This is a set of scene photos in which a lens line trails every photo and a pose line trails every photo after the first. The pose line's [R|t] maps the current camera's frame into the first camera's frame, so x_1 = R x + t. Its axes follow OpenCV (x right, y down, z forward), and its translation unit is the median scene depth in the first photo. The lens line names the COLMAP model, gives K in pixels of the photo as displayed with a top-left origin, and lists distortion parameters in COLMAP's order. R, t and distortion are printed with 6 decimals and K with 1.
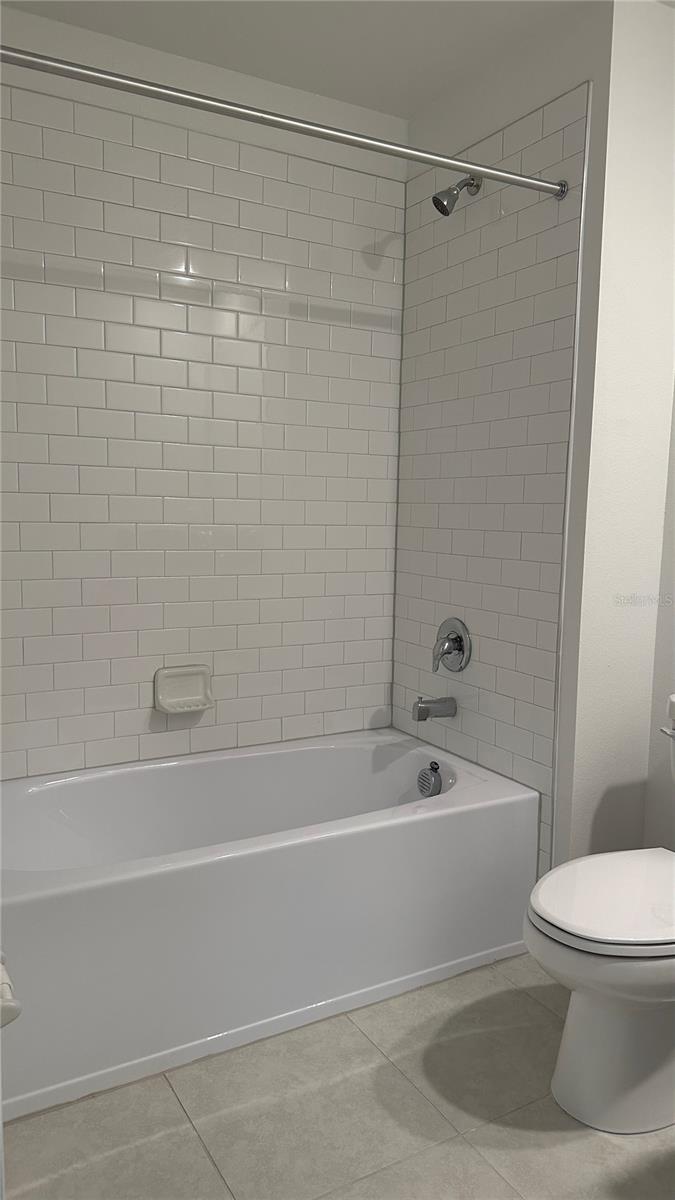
lens RADIAL K [[843.5, 0, 337.7], [0, 843.5, 596.9], [0, 0, 1]] dist [0.062359, -0.082906]
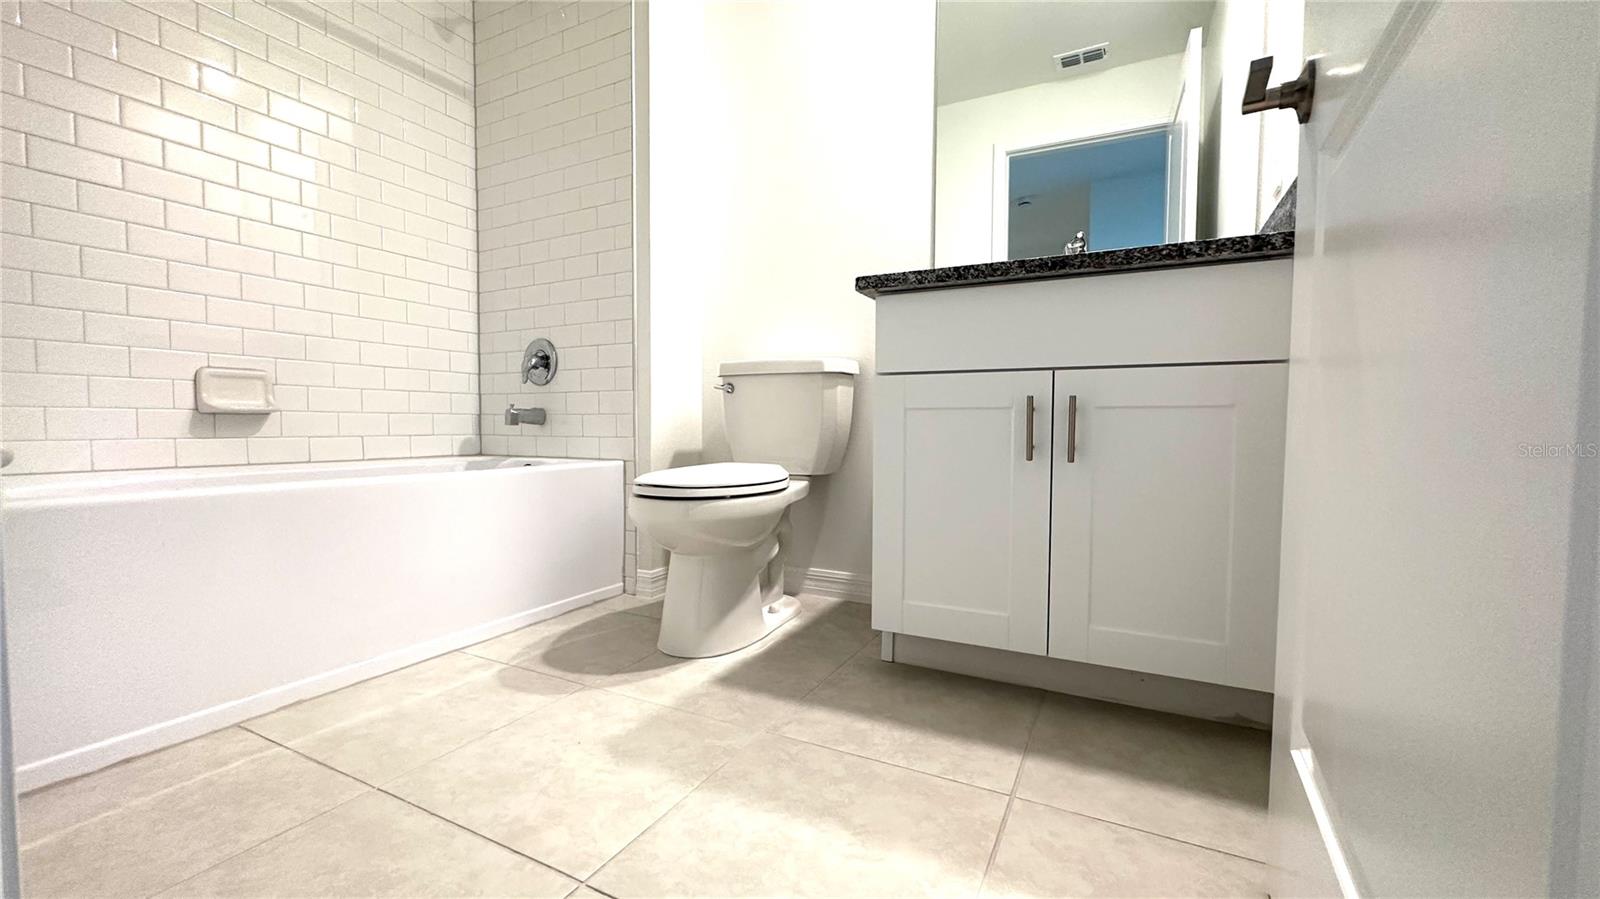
lens RADIAL K [[640.1, 0, 803.7], [0, 640.1, 445.0], [0, 0, 1]] dist [-0.001558, 0.000421]
pose [[0.838542, -0.035913, 0.543652, -0.048757], [0.073177, 0.996208, -0.047060, 0.276684], [-0.539900, 0.079244, 0.837990, 0.081324]]
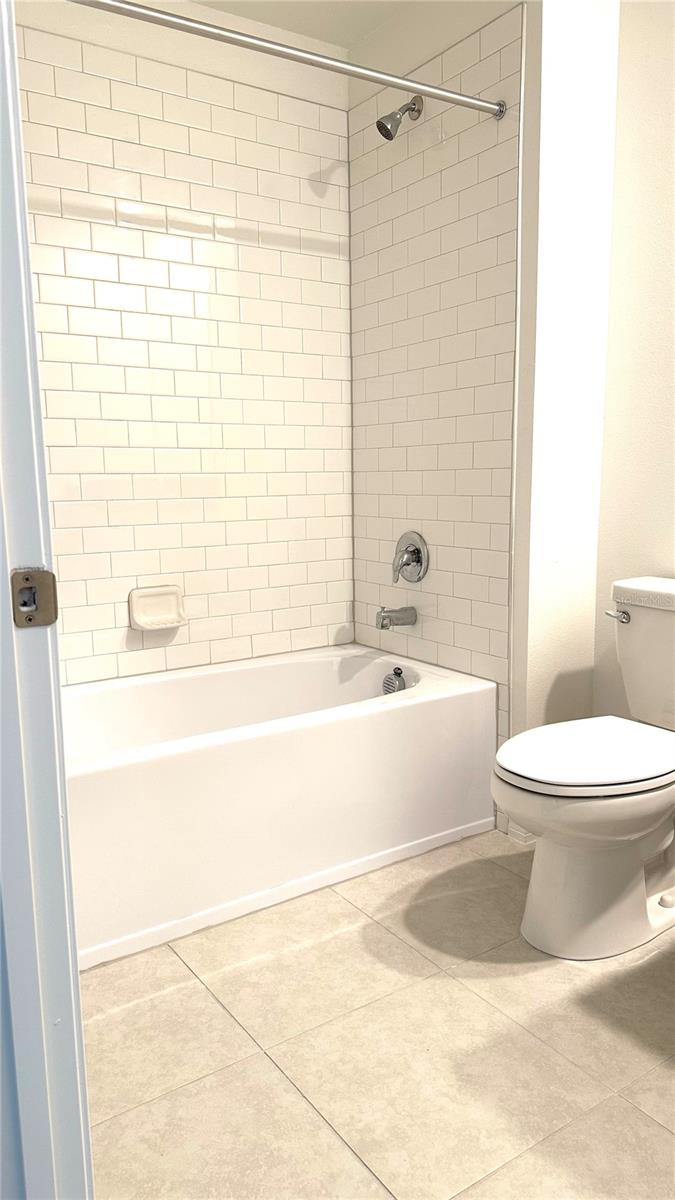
lens RADIAL K [[843.5, 0, 334.2], [0, 843.5, 595.6], [0, 0, 1]] dist [0.062359, -0.082906]
pose [[0.996894, -0.044347, 0.065080, -0.035652], [0.041807, 0.998329, 0.039890, 0.068236], [-0.066740, -0.037045, 0.997082, -0.058982]]
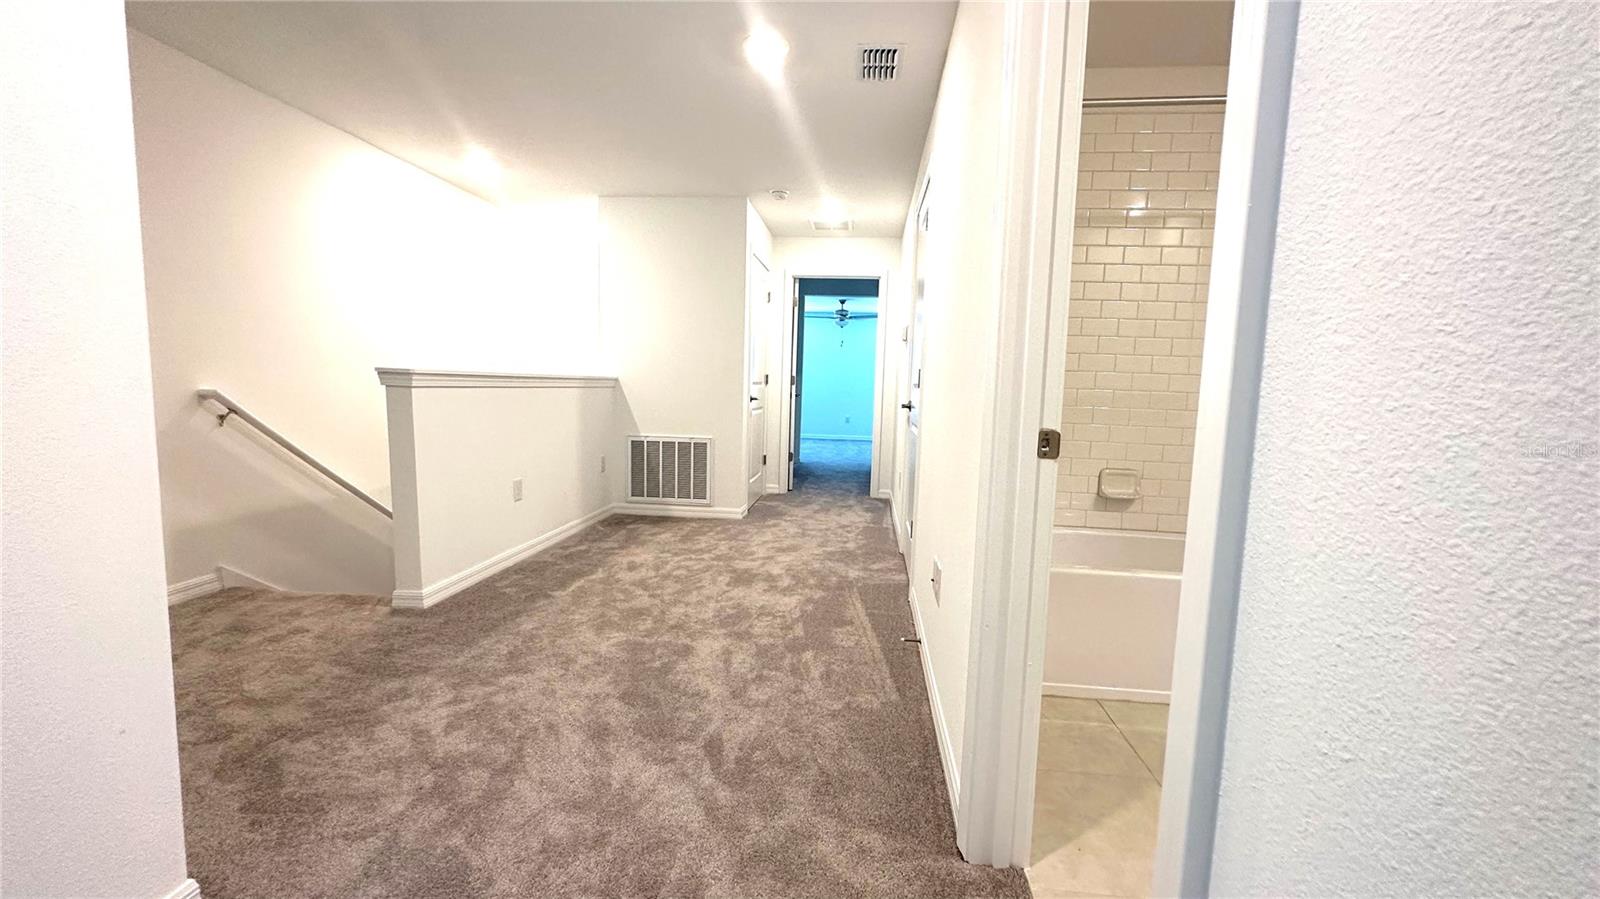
lens RADIAL K [[640.1, 0, 789.7], [0, 640.1, 442.5], [0, 0, 1]] dist [-0.001558, 0.000421]
pose [[0.805025, 0.062937, -0.589893, 0.010970], [-0.081175, 0.996690, -0.004441, 0.098360], [0.587661, 0.051460, 0.807469, -0.286289]]
